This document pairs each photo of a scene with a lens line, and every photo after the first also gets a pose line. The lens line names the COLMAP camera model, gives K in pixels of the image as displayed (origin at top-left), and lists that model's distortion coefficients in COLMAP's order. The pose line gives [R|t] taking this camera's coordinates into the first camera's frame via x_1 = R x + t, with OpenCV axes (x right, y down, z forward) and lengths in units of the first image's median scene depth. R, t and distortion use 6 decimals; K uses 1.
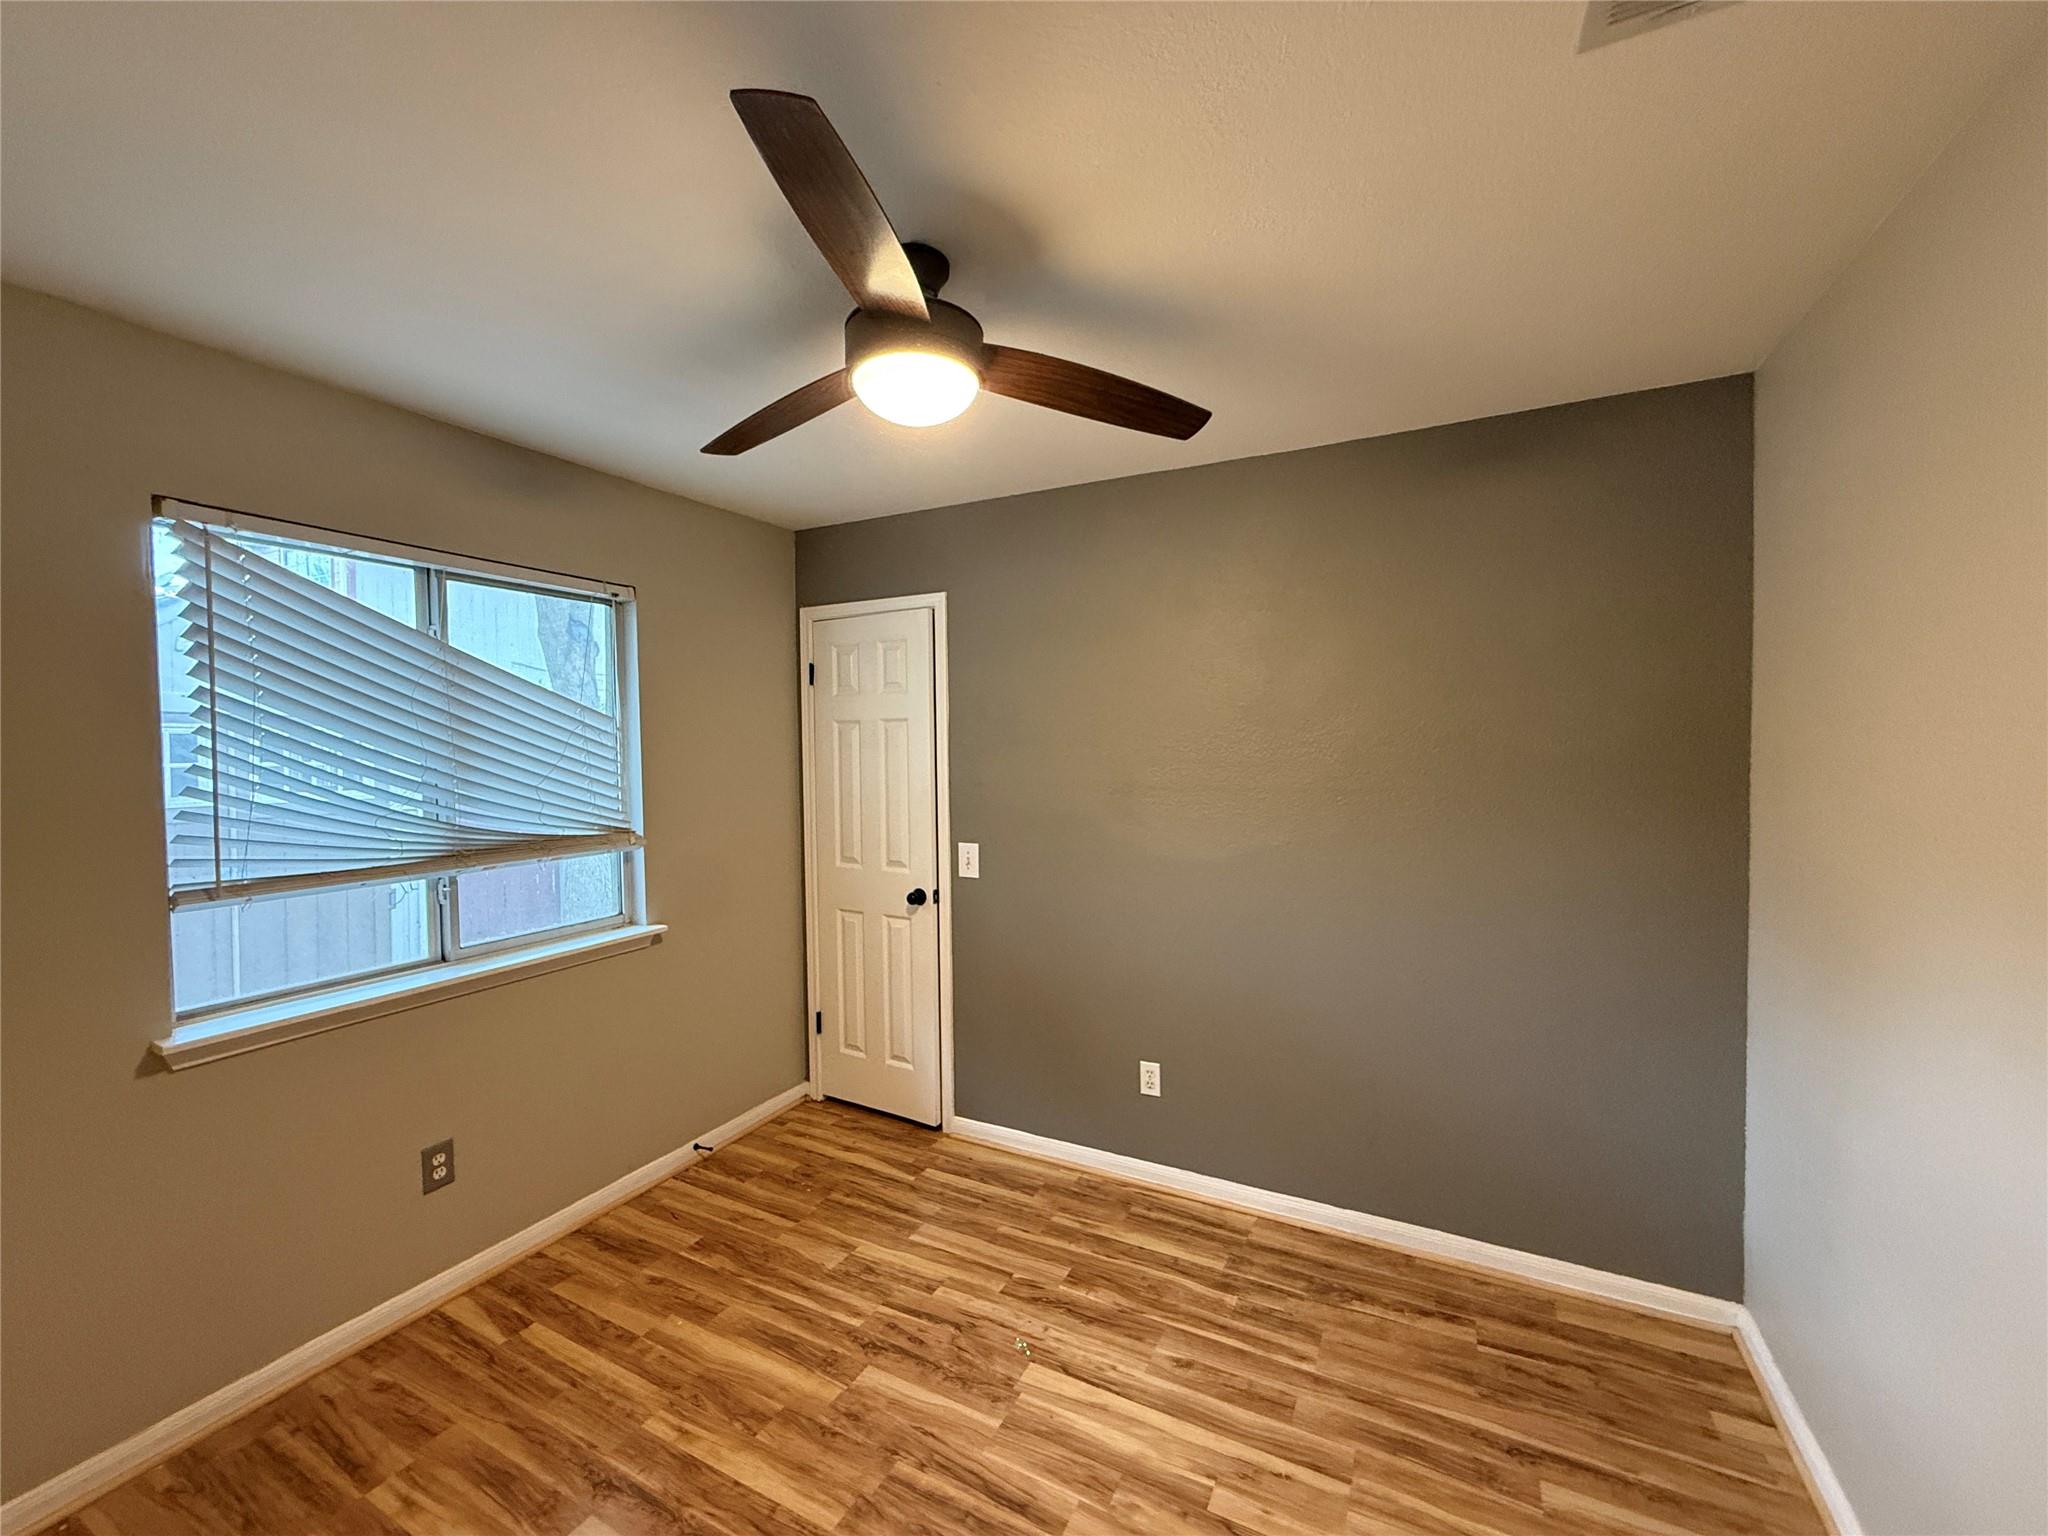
lens RADIAL K [[818.6, 0, 1018.3], [0, 818.6, 769.2], [0, 0, 1]] dist [-0.000392, 0.000493]
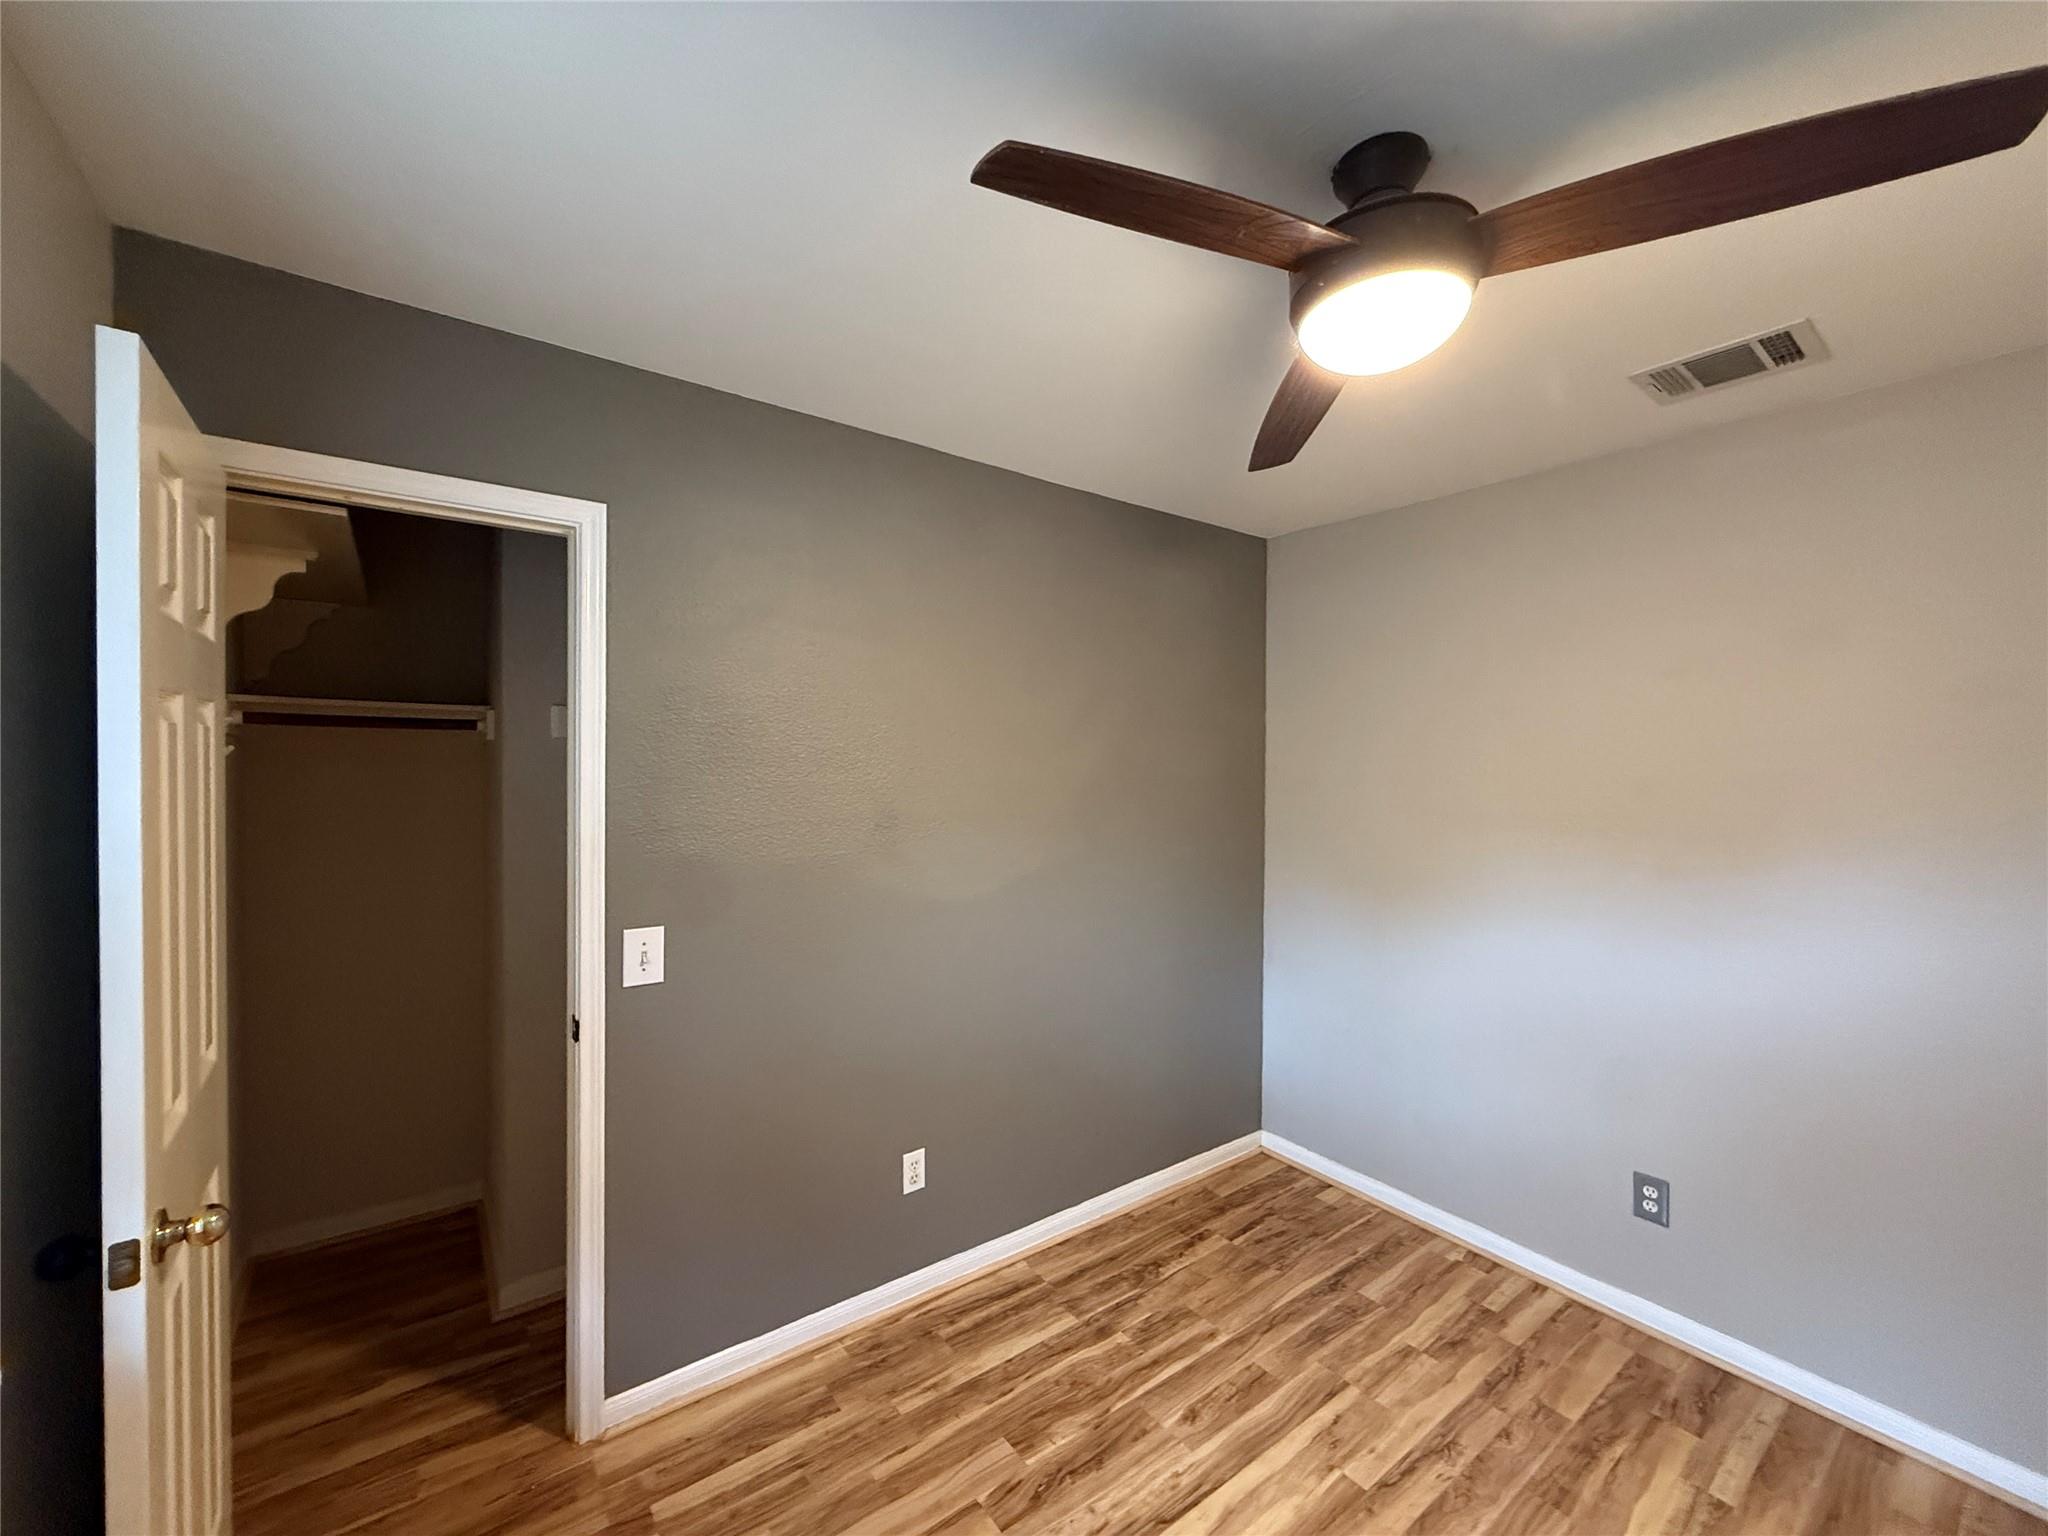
lens RADIAL K [[818.6, 0, 1018.3], [0, 818.6, 769.2], [0, 0, 1]] dist [-0.000392, 0.000493]
pose [[0.438639, 0.001146, 0.898662, -0.672266], [0.014581, 0.999858, -0.008392, -0.026023], [-0.898545, 0.016784, 0.438561, 0.667019]]
